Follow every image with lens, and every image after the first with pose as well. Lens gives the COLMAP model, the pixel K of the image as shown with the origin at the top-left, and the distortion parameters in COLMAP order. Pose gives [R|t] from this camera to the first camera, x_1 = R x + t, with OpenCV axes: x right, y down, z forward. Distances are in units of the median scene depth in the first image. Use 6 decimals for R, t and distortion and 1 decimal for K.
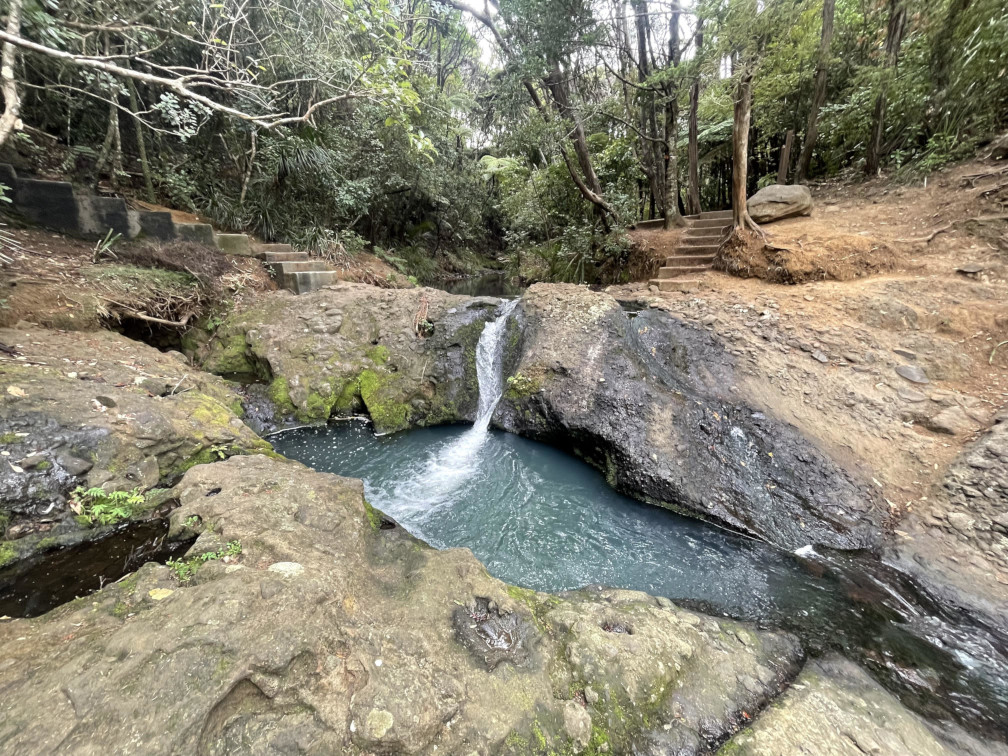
lens RADIAL K [[404.9, 0, 500.9], [0, 404.9, 377.5], [0, 0, 1]] dist [0.001732, -0.001347]
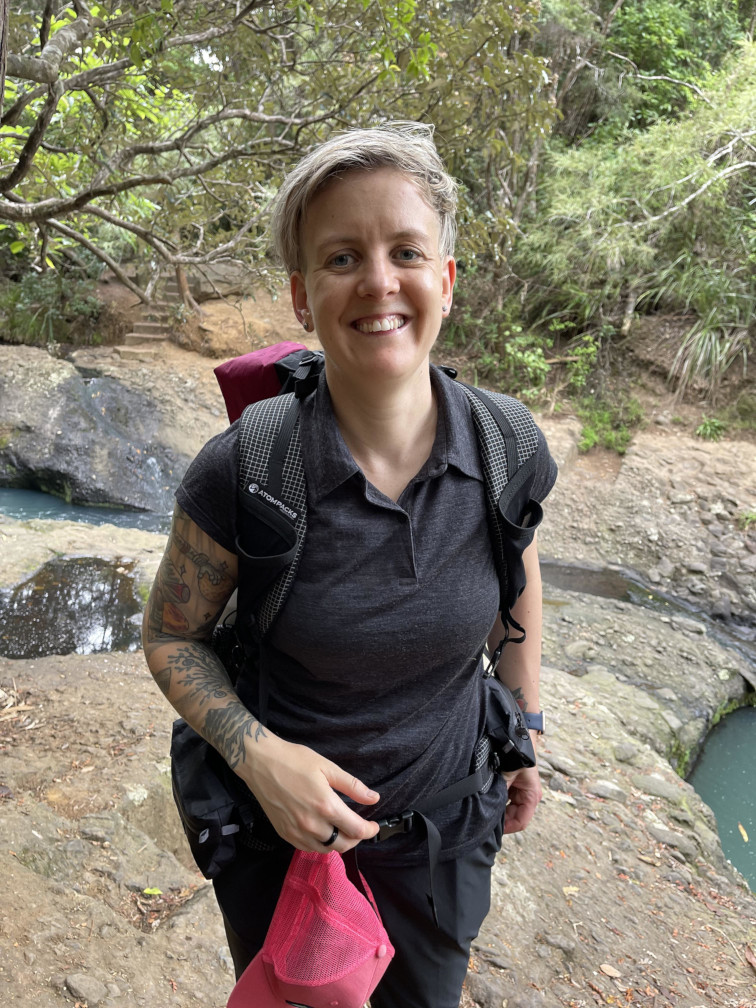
lens RADIAL K [[778.7, 0, 375.9], [0, 778.7, 511.5], [0, 0, 1]] dist [0.035669, -0.081844]
pose [[0.856475, -0.082243, 0.509595, -0.135704], [0.069445, 0.996609, 0.044127, 0.163348], [-0.511496, -0.002405, 0.859282, -1.262577]]
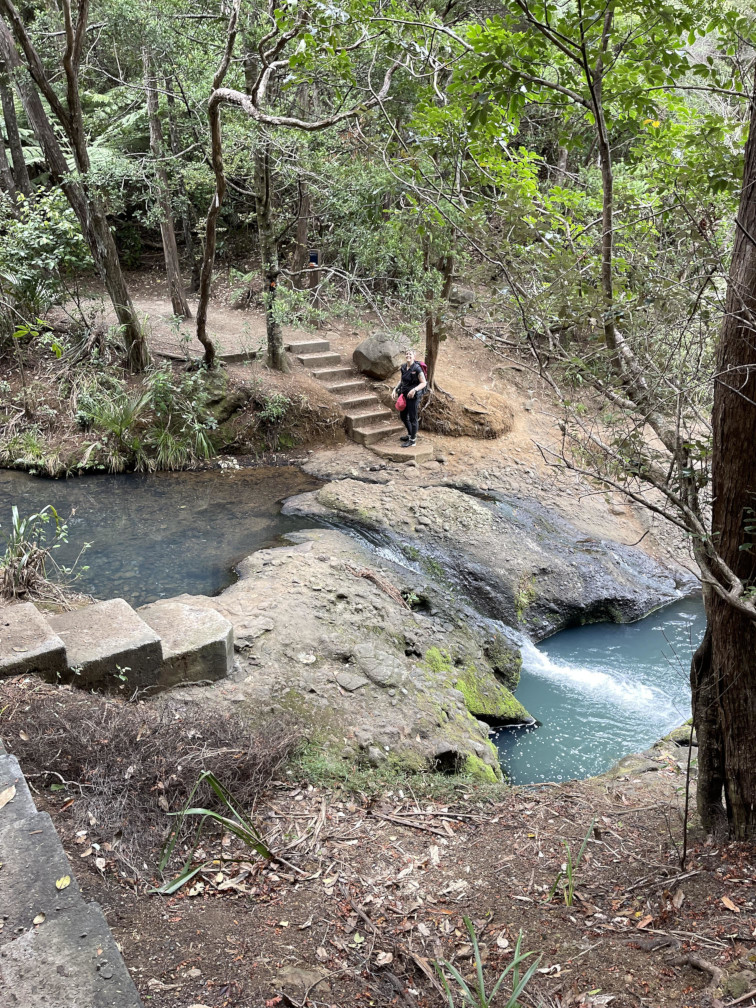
lens RADIAL K [[778.7, 0, 374.8], [0, 778.7, 510.0], [0, 0, 1]] dist [0.035669, -0.081844]
pose [[0.172284, -0.342979, 0.923409, -1.553951], [0.228883, 0.925707, 0.301129, -0.773763], [-0.958087, 0.159473, 0.237987, 0.732876]]
